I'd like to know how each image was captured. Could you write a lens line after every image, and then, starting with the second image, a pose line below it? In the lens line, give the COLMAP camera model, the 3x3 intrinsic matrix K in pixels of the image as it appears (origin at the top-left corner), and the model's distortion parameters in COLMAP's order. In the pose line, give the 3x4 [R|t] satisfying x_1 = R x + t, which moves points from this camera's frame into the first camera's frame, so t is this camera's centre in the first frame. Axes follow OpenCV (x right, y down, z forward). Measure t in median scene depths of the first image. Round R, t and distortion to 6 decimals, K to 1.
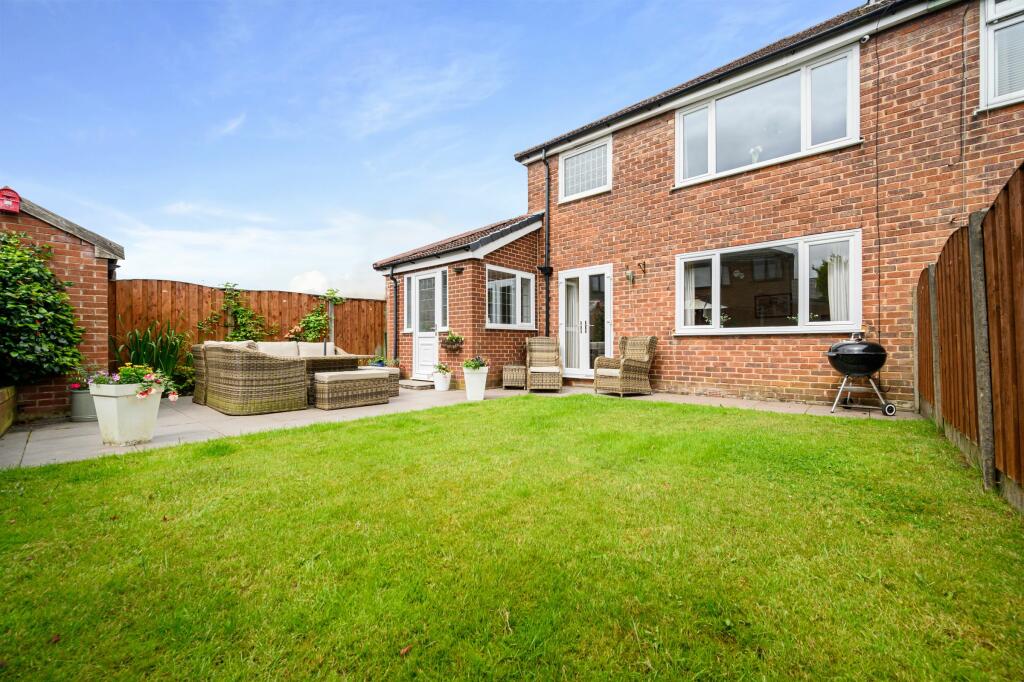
lens RADIAL K [[407.6, 0, 504.7], [0, 407.6, 342.1], [0, 0, 1]] dist [-0.000039, -0.000007]
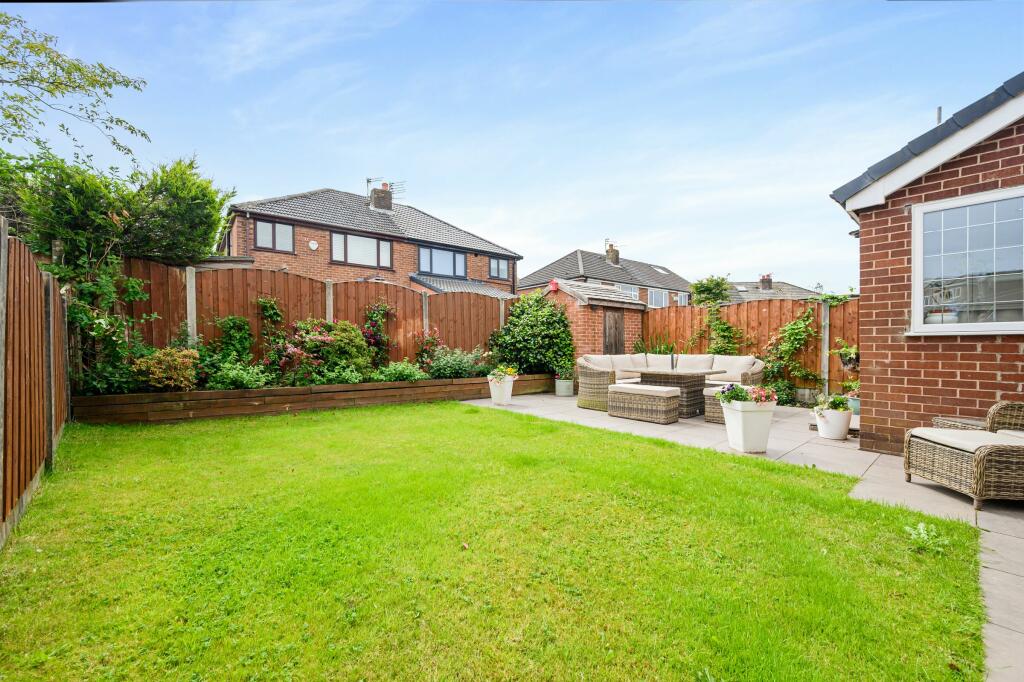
lens RADIAL K [[407.6, 0, 504.7], [0, 407.6, 342.1], [0, 0, 1]] dist [-0.000039, -0.000007]
pose [[-0.145434, -0.006557, -0.989346, 0.510335], [0.006477, 0.999950, -0.007580, -0.024924], [0.989347, -0.007510, -0.145385, 0.575996]]
